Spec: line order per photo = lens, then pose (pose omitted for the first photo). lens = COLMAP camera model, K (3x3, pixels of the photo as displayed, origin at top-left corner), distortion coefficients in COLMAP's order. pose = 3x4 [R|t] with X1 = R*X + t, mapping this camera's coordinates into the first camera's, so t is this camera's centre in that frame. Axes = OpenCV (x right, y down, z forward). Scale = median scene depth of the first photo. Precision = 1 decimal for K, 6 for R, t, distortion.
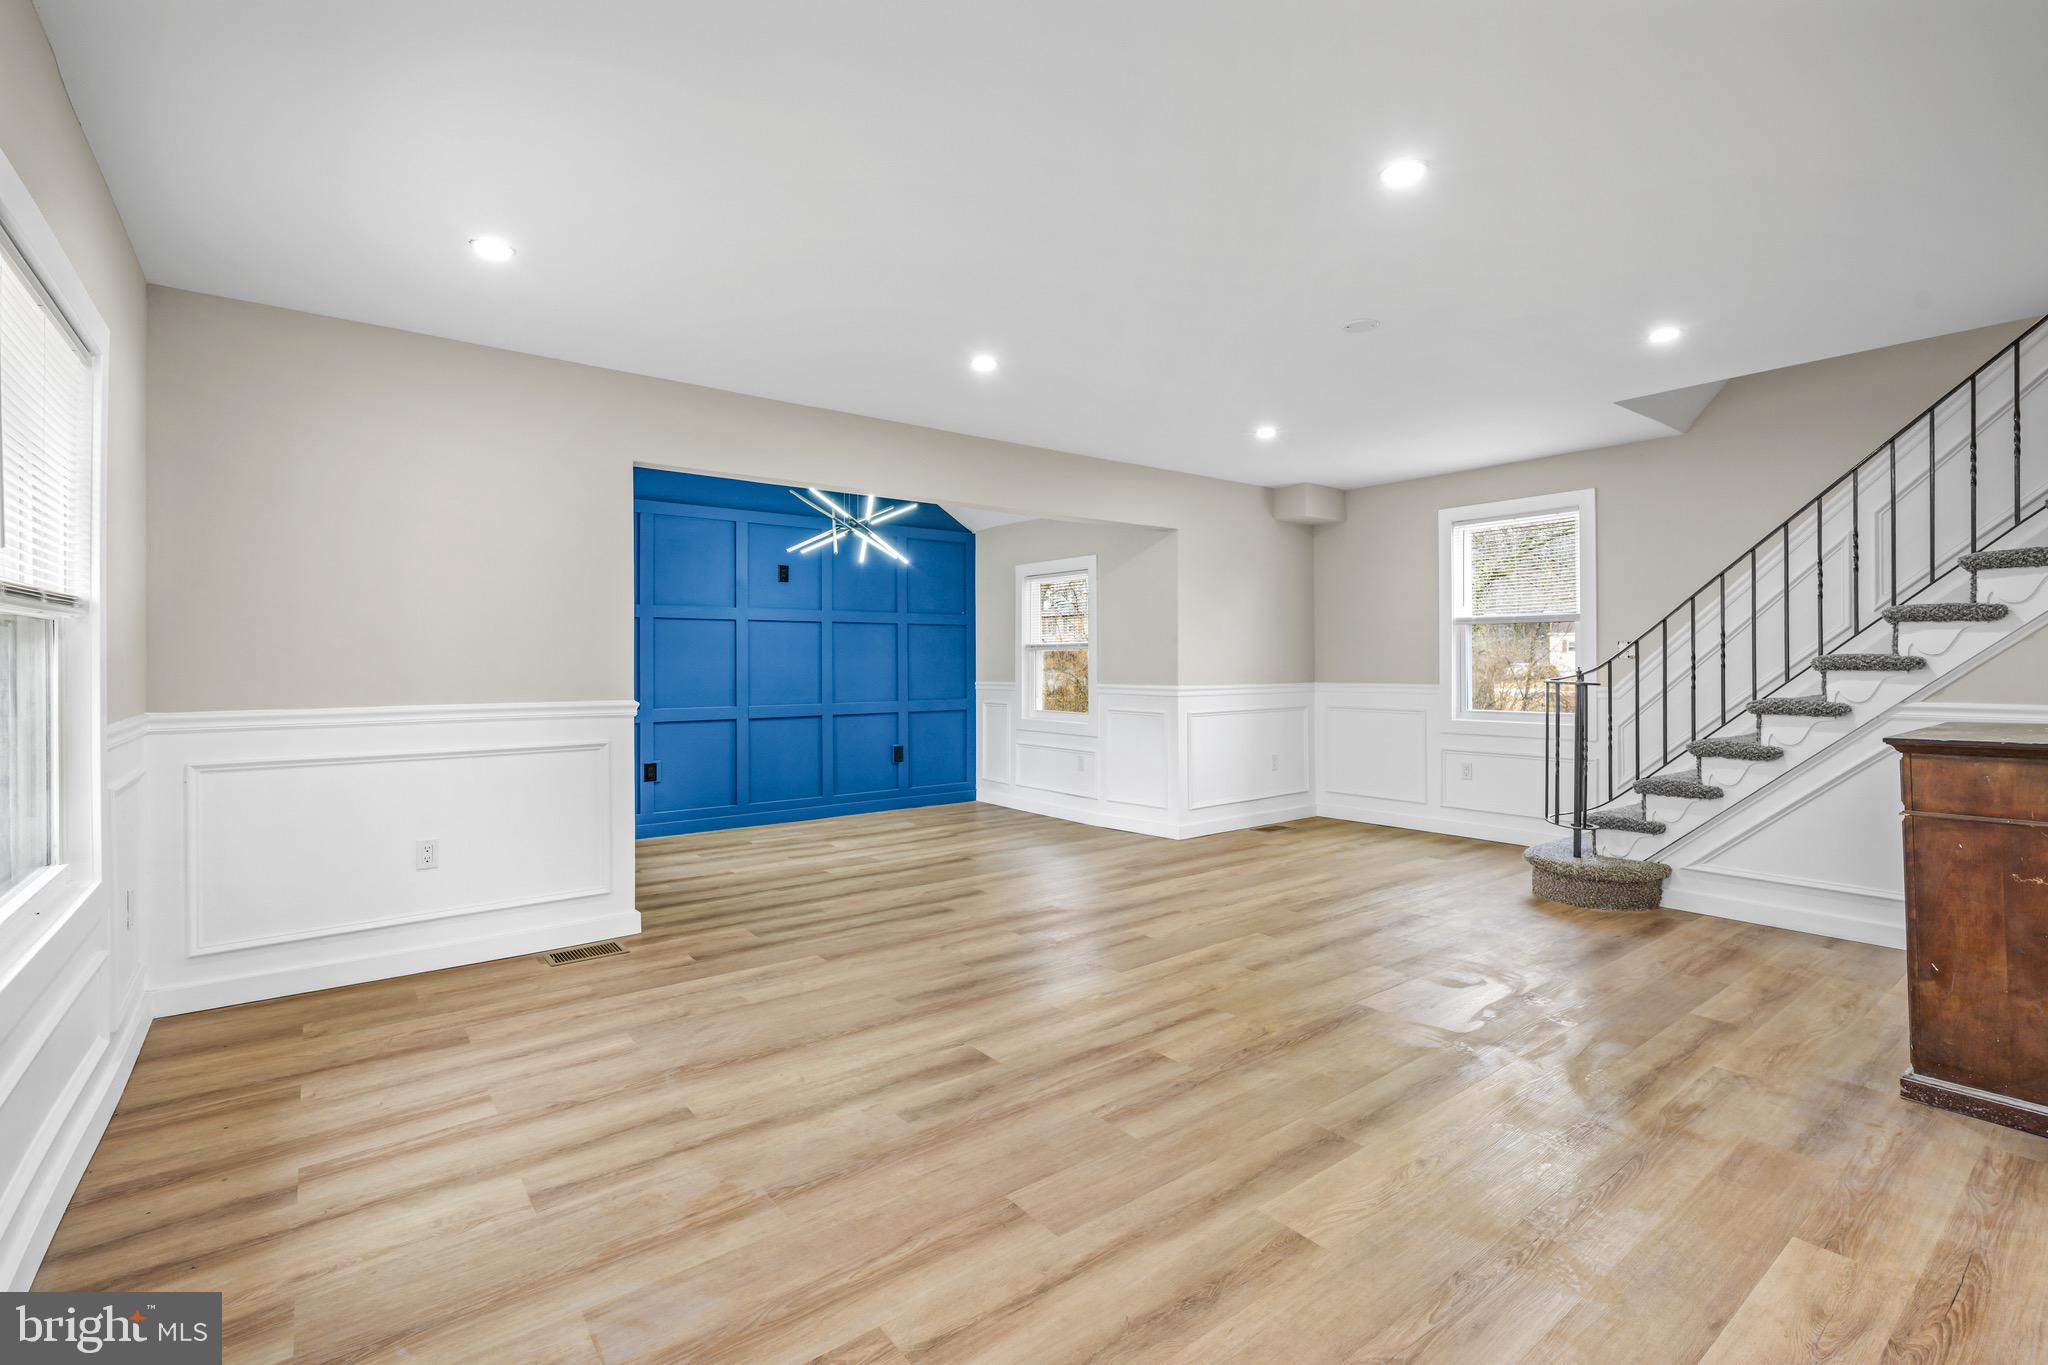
lens RADIAL K [[911.0, 0, 1036.1], [0, 911.0, 652.6], [0, 0, 1]] dist [-0.010846, 0.001958]
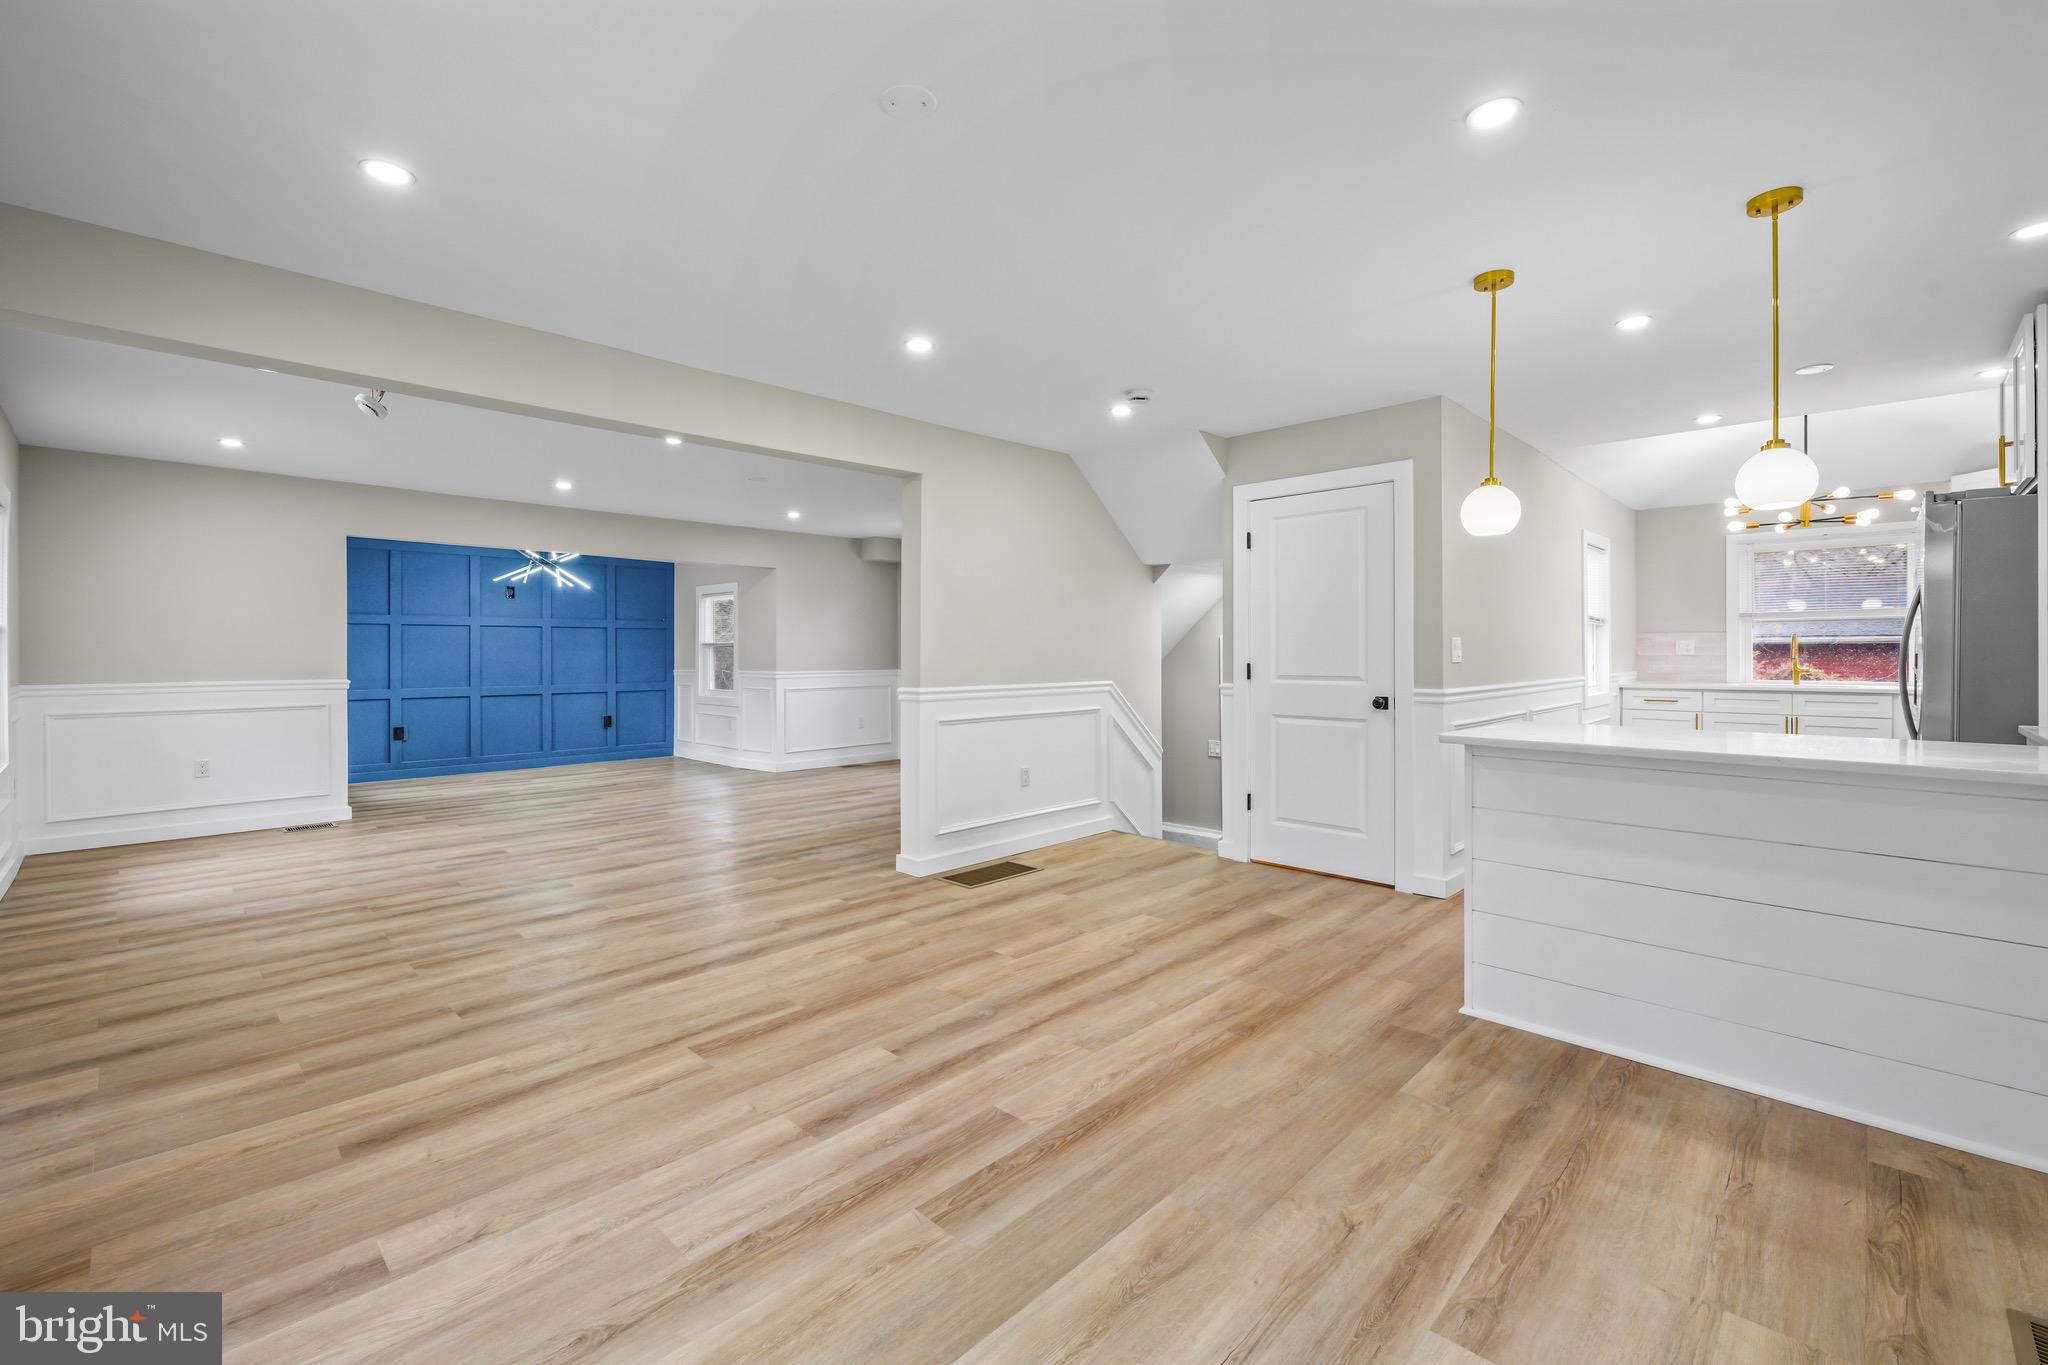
lens RADIAL K [[851.6, 0, 1022.4], [0, 851.6, 672.1], [0, 0, 1]] dist [0.000641, 0.001330]
pose [[0.991001, -0.003063, 0.133821, 0.810877], [-0.001228, 0.999488, 0.031970, -0.018652], [-0.133851, -0.031847, 0.990490, -1.001145]]
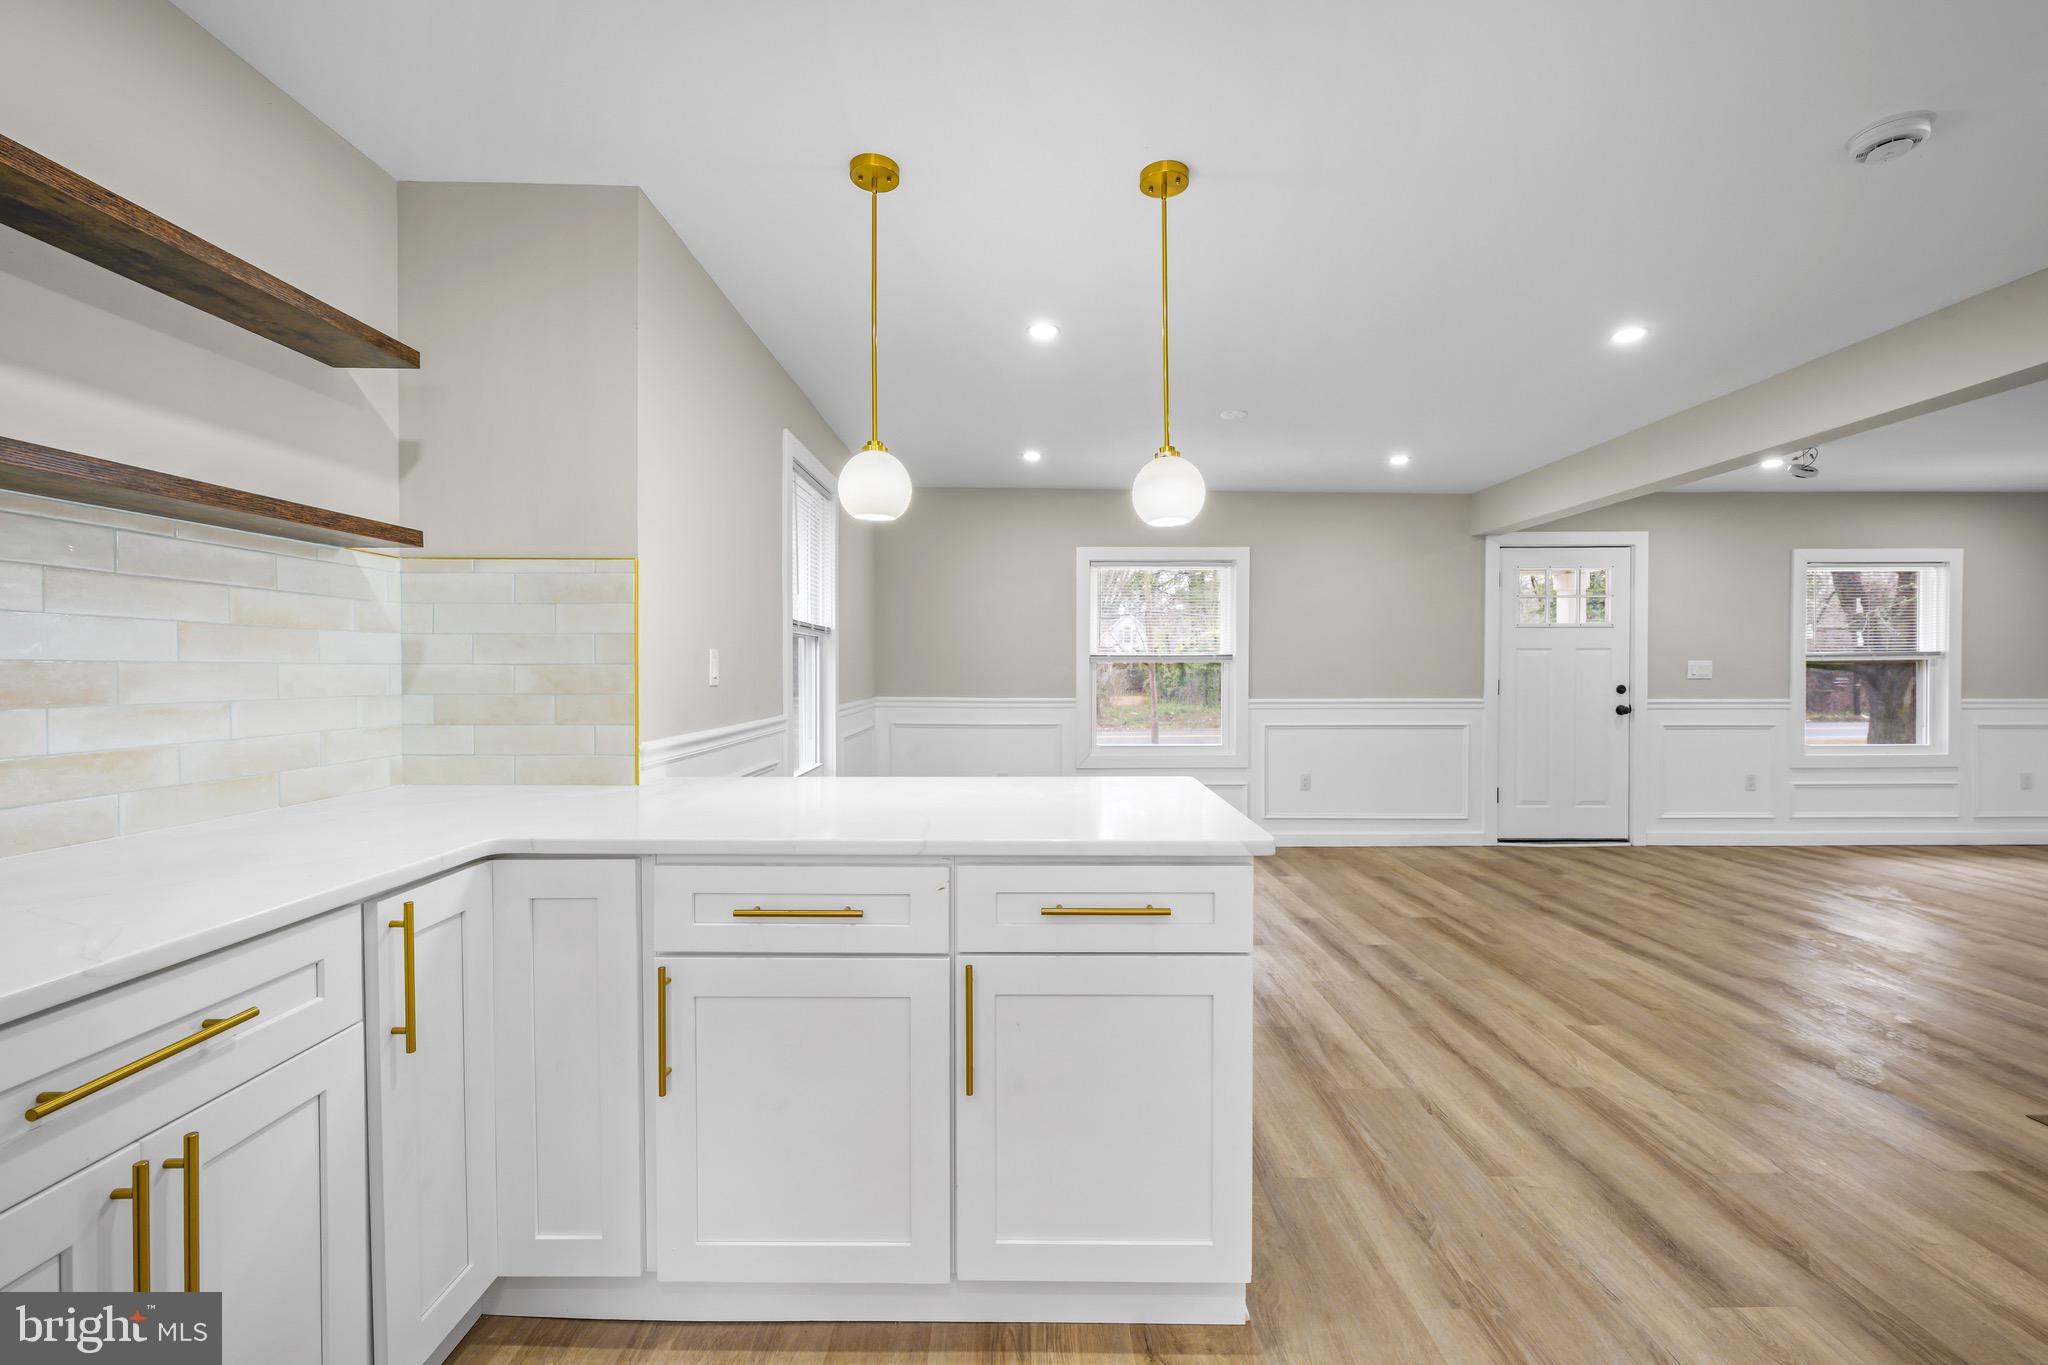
lens RADIAL K [[816.1, 0, 1017.9], [0, 816.1, 682.6], [0, 0, 1]] dist [-0.007475, 0.001021]
pose [[-0.614572, 0.014593, -0.788726, 2.129095], [0.012337, 0.999884, 0.008887, -0.015267], [0.788765, -0.004269, -0.614681, 0.237555]]
